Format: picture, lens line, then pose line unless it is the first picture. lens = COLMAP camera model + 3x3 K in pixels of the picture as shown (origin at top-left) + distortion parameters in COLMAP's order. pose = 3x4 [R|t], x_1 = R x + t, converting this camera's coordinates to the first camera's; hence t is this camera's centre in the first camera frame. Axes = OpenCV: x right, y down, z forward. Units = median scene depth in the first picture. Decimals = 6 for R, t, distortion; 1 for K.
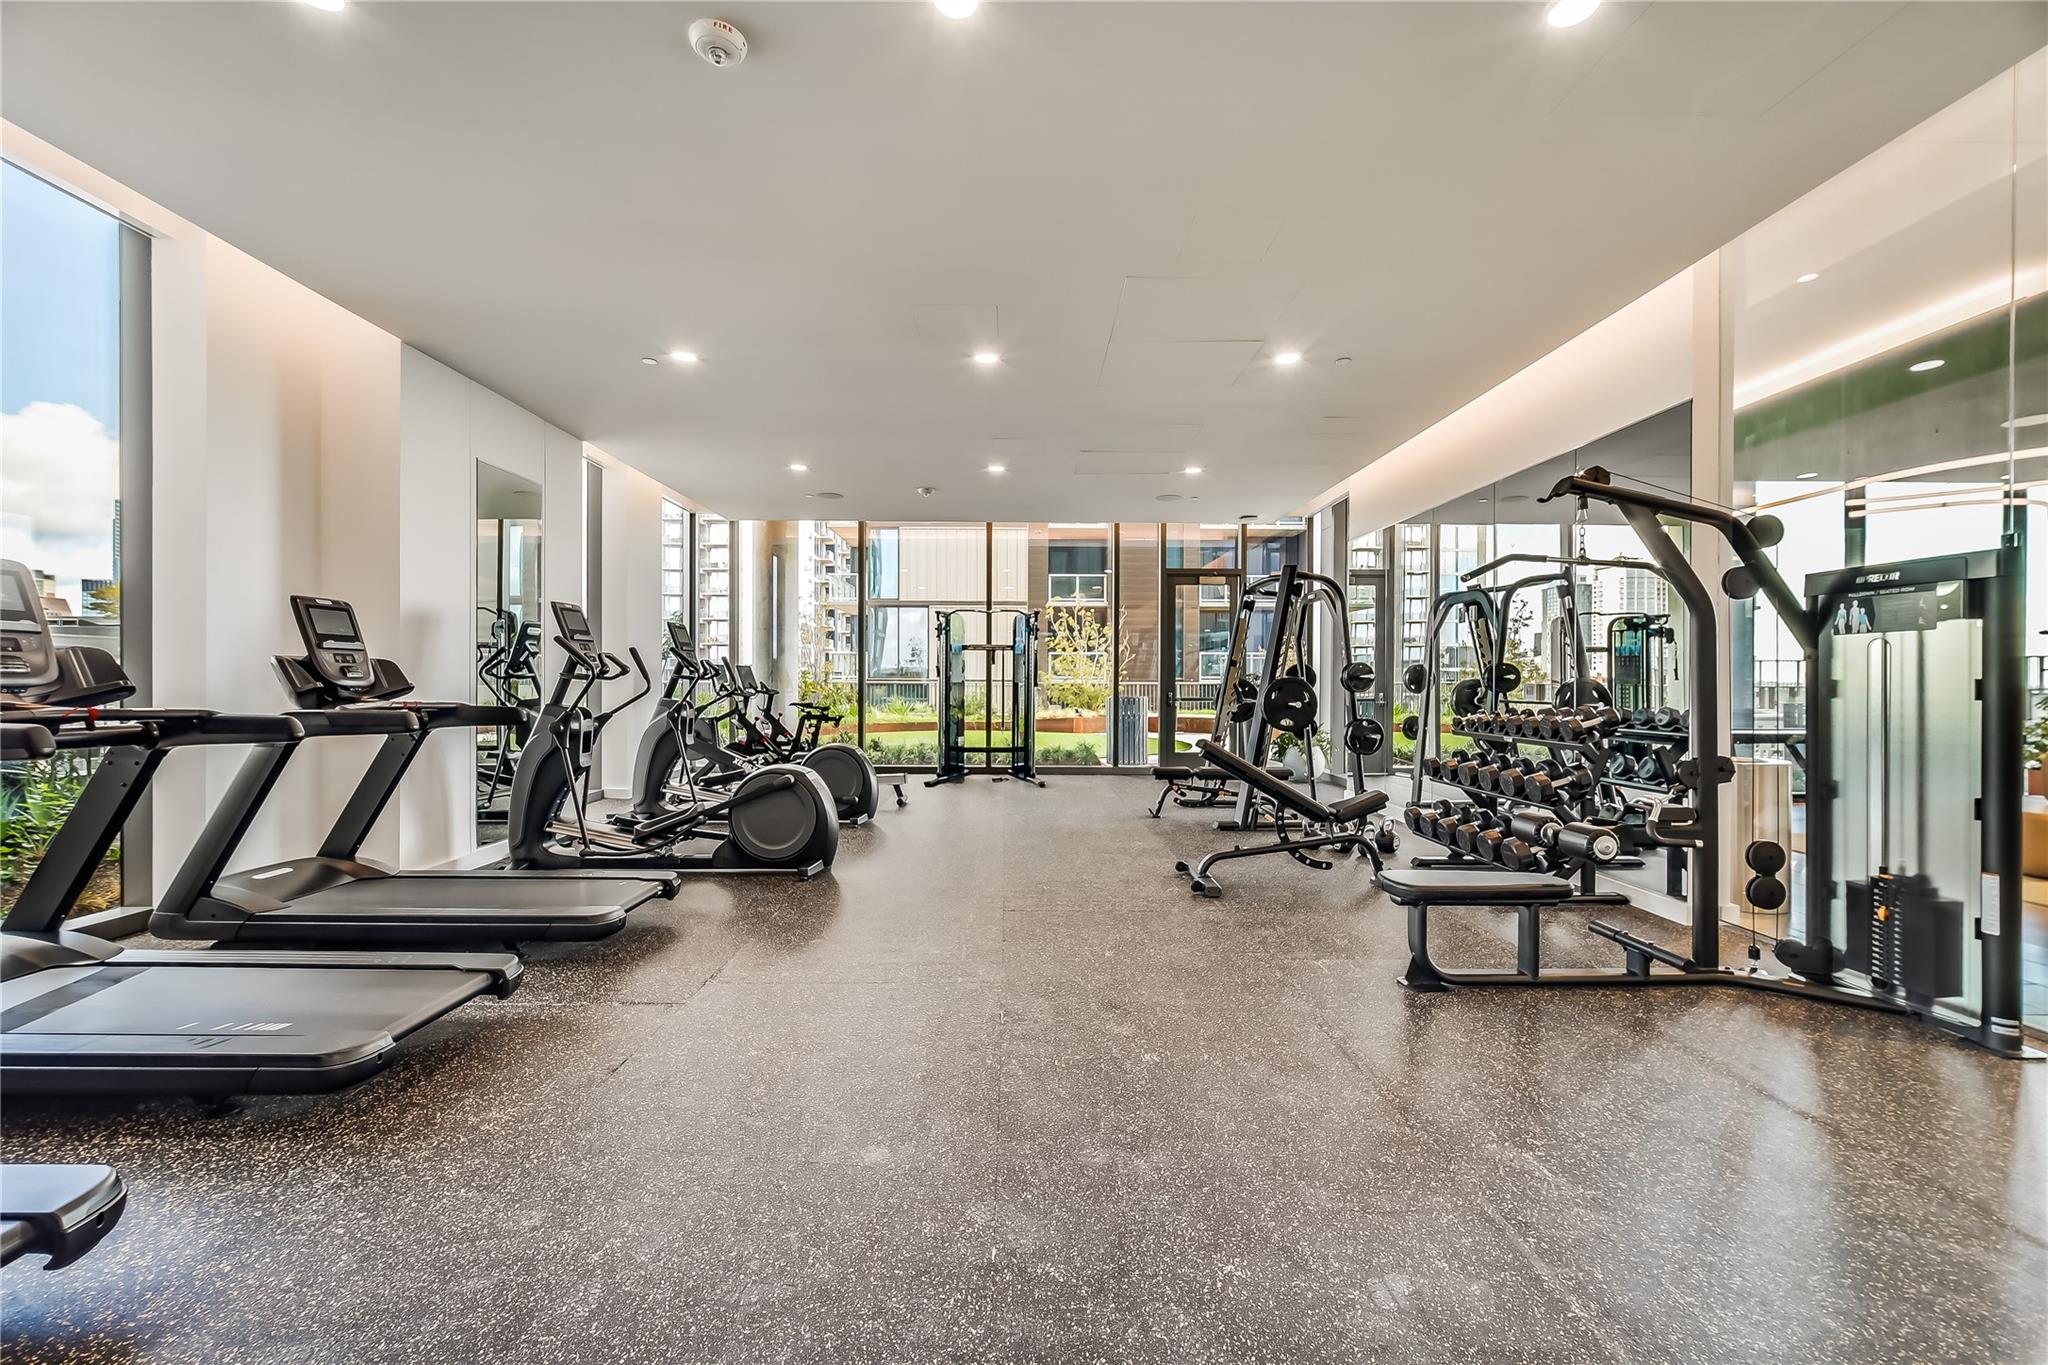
lens RADIAL K [[814.7, 0, 1028.7], [0, 814.7, 688.9], [0, 0, 1]] dist [-0.000484, 0.000159]
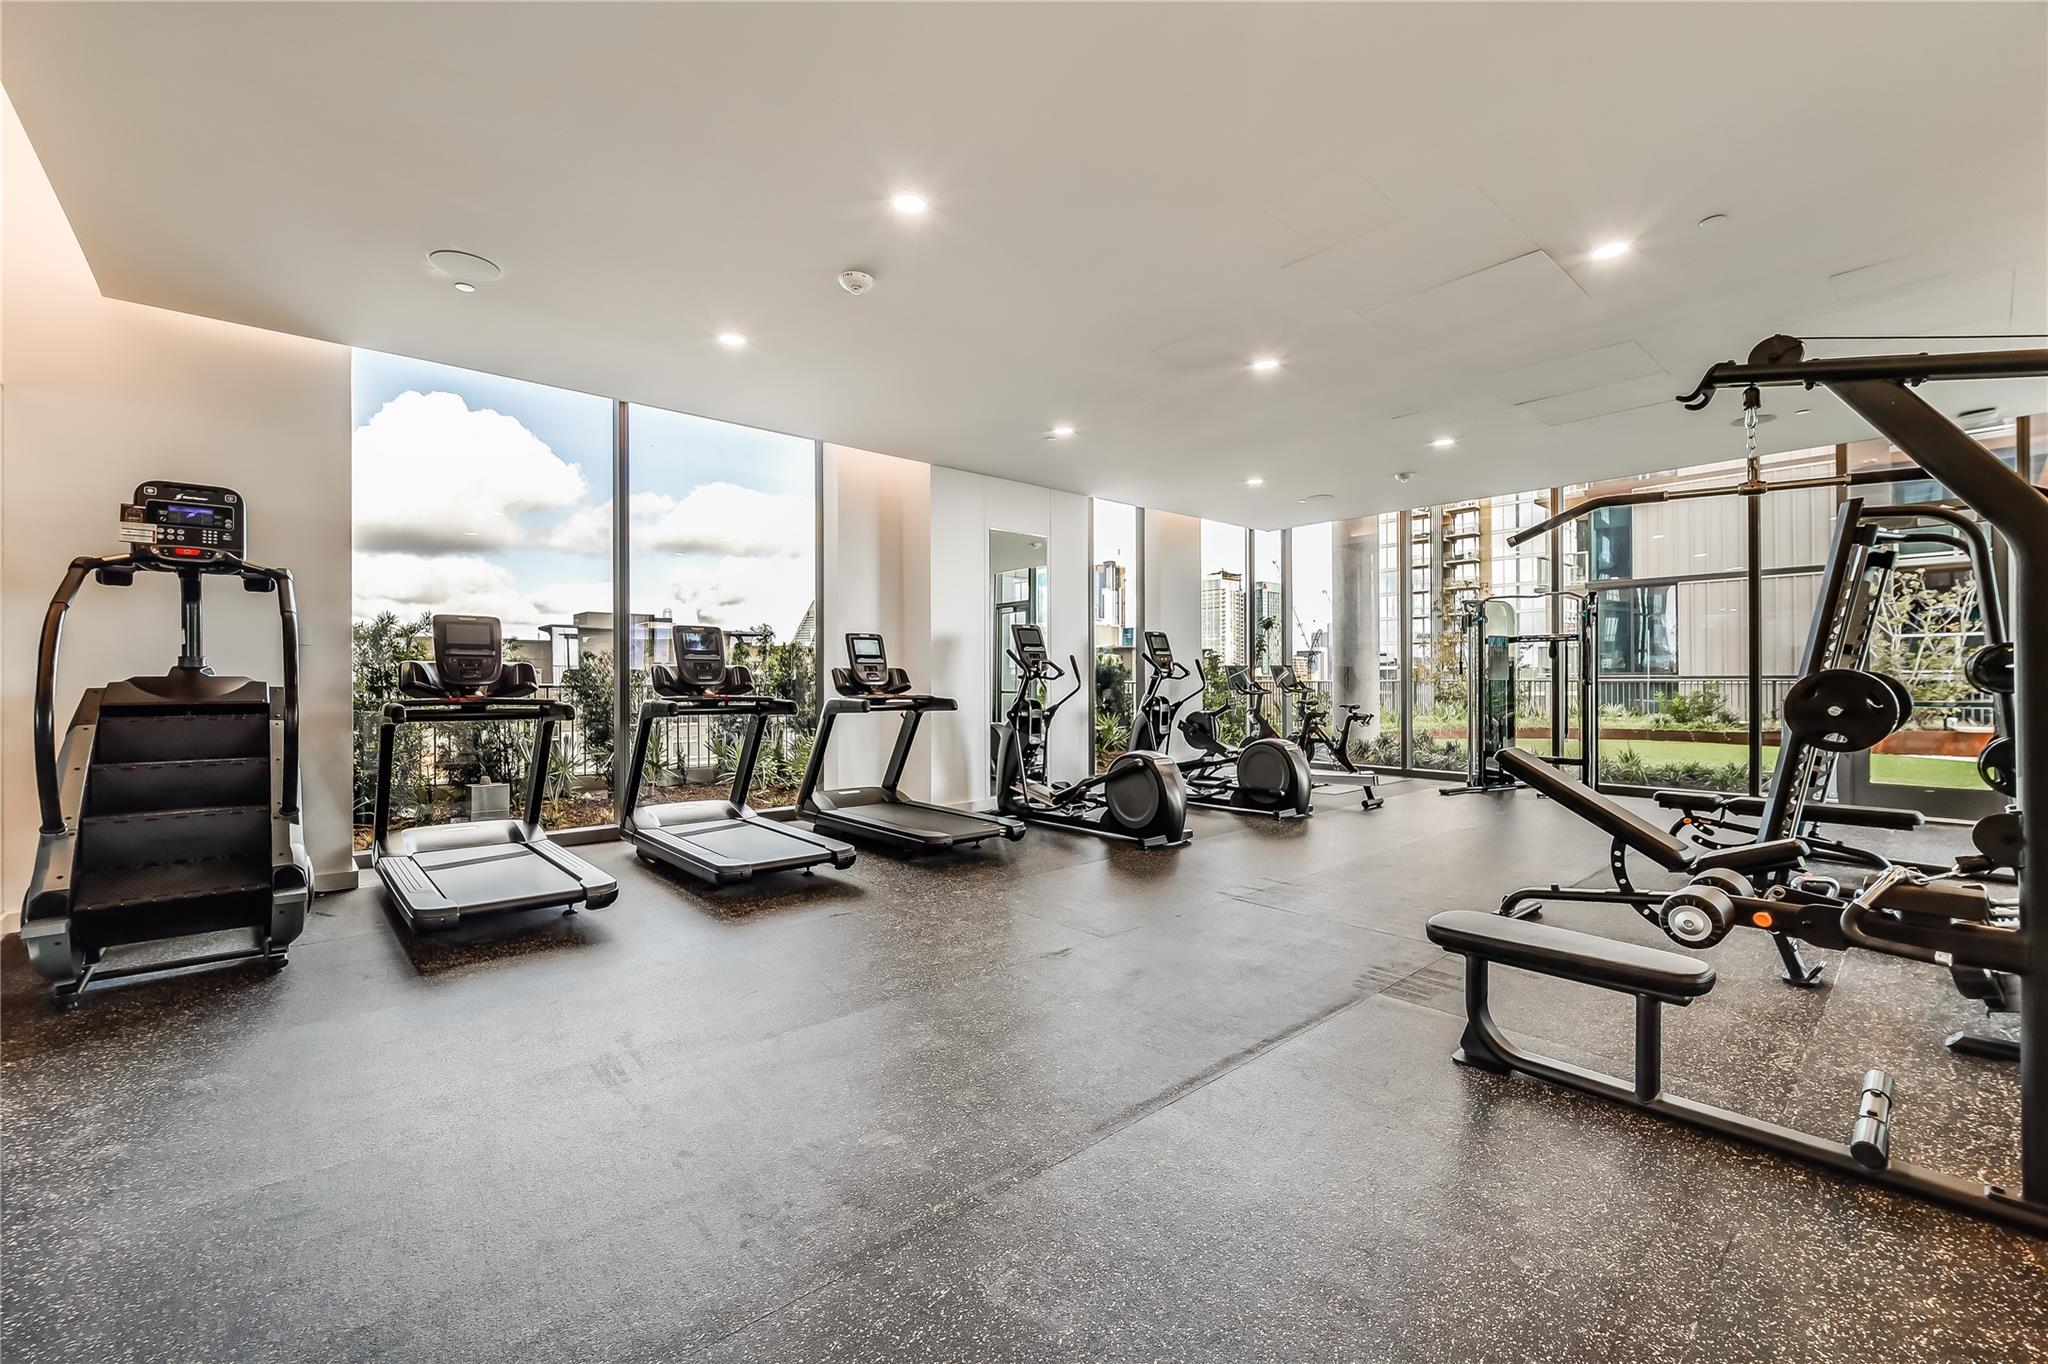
lens RADIAL K [[814.7, 0, 1028.7], [0, 814.7, 688.4], [0, 0, 1]] dist [-0.000484, 0.000159]
pose [[0.669973, 0.000994, -0.742385, 0.478360], [-0.000747, 1.000000, 0.000664, 0.001547], [0.742385, 0.000109, 0.669974, 0.087891]]
